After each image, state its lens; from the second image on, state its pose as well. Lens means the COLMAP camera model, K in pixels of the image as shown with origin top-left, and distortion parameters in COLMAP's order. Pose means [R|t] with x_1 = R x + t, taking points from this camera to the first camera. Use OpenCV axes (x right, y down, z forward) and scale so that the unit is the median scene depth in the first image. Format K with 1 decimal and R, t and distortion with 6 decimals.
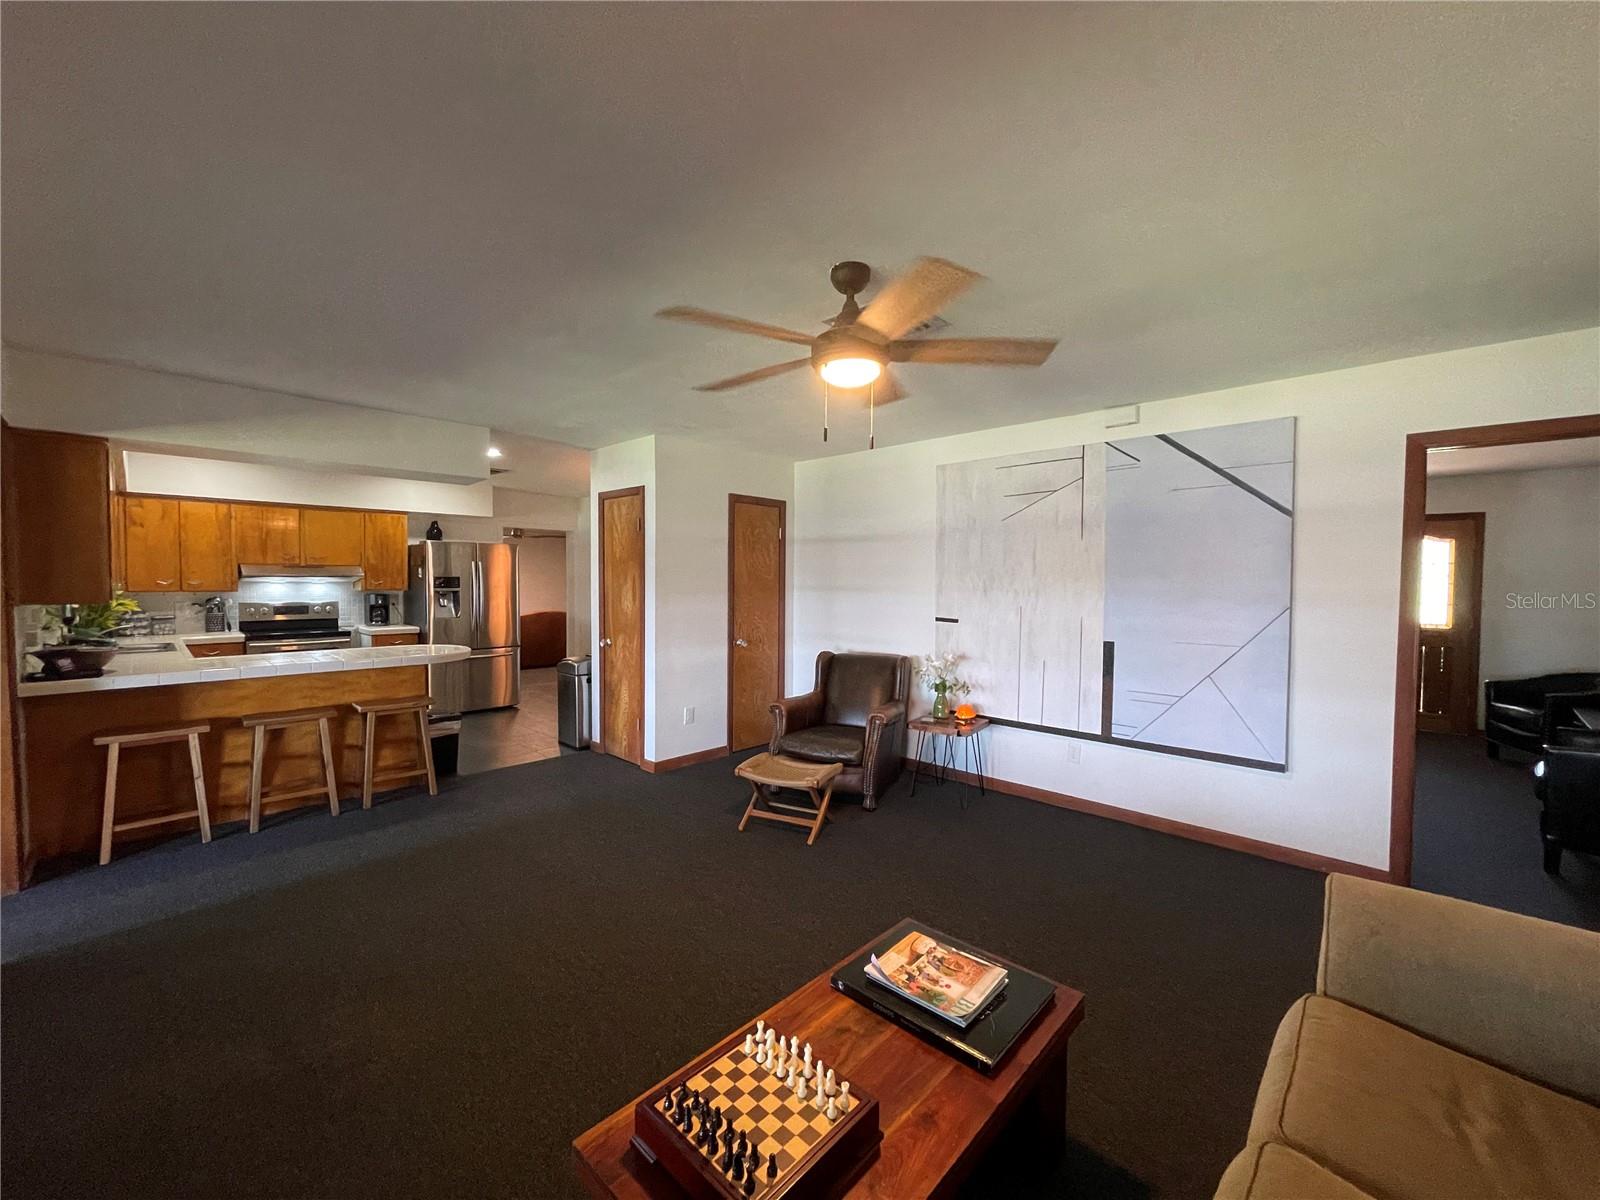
lens RADIAL K [[640.9, 0, 800.0], [0, 640.9, 600.0], [0, 0, 1]] dist [-0.000566, -0.000093]
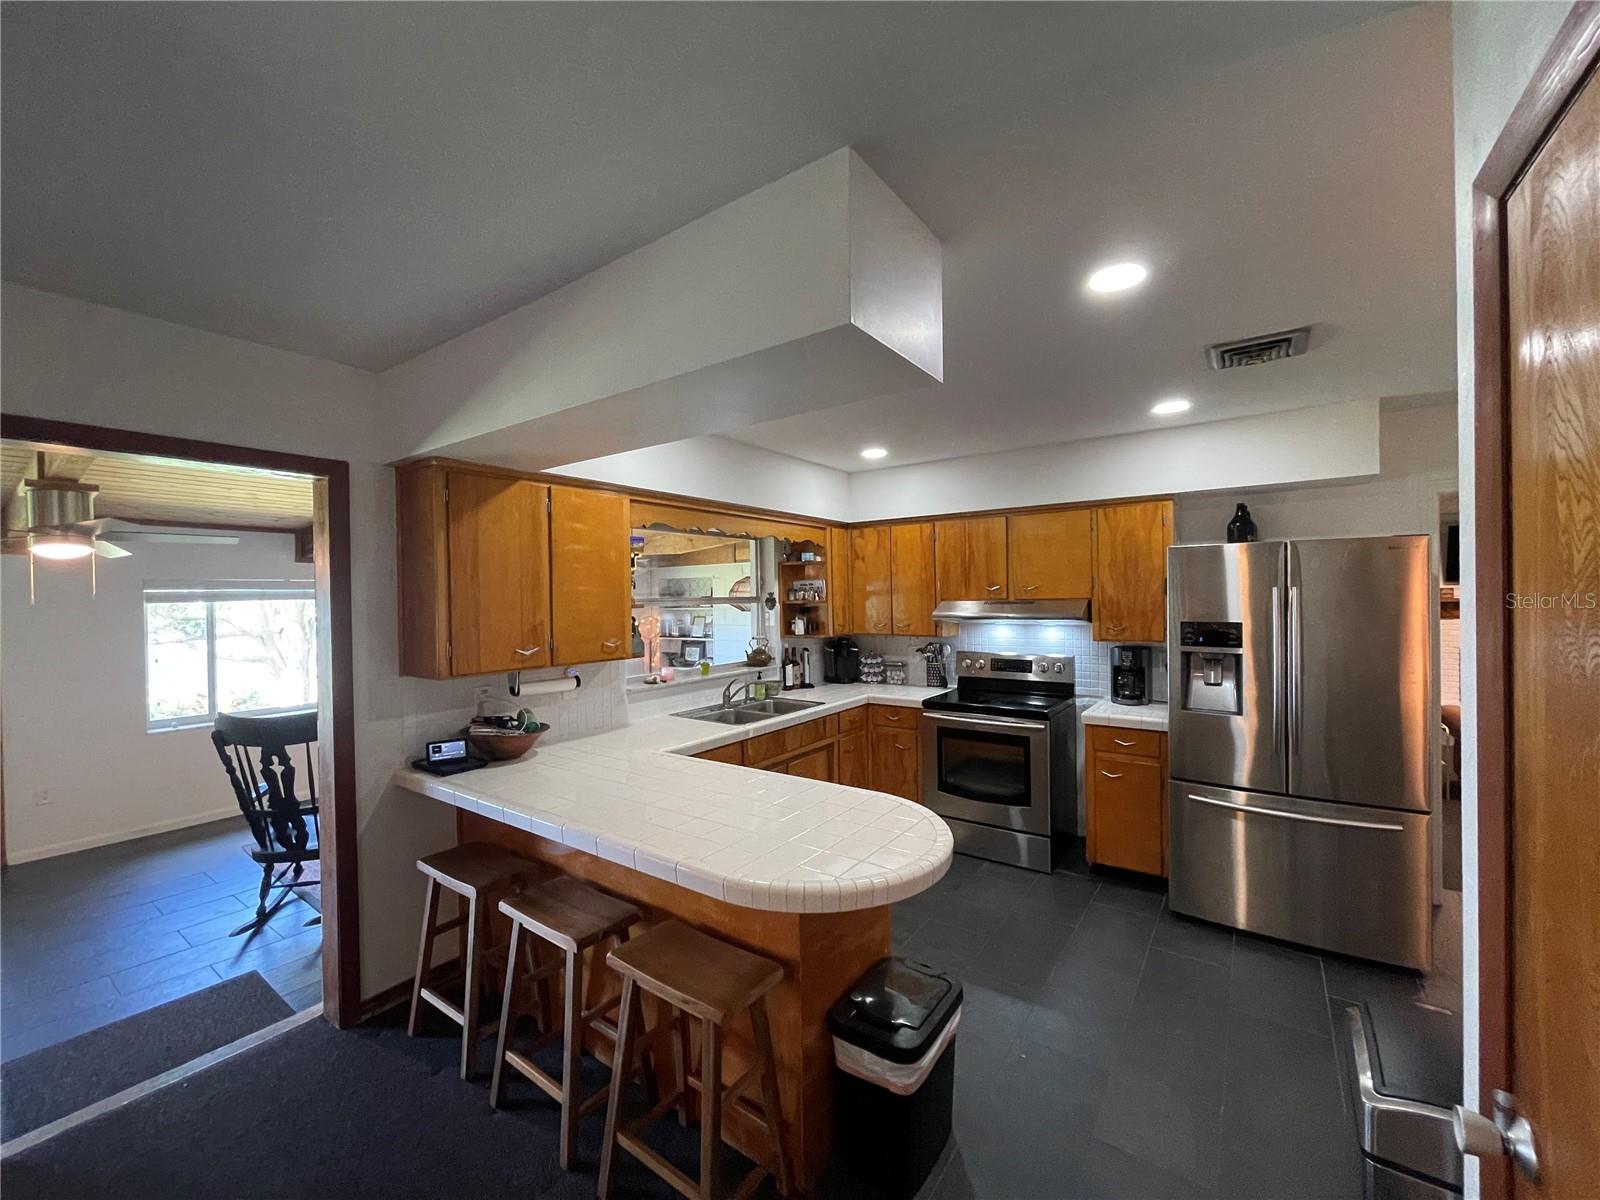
lens RADIAL K [[642.1, 0, 800.0], [0, 642.1, 600.0], [0, 0, 1]] dist [-0.000901, 0.000177]
pose [[0.138614, -0.000312, -0.990346, -0.187535], [-0.017175, 0.999849, -0.002719, -0.062610], [0.990198, 0.017386, 0.138588, 0.880718]]
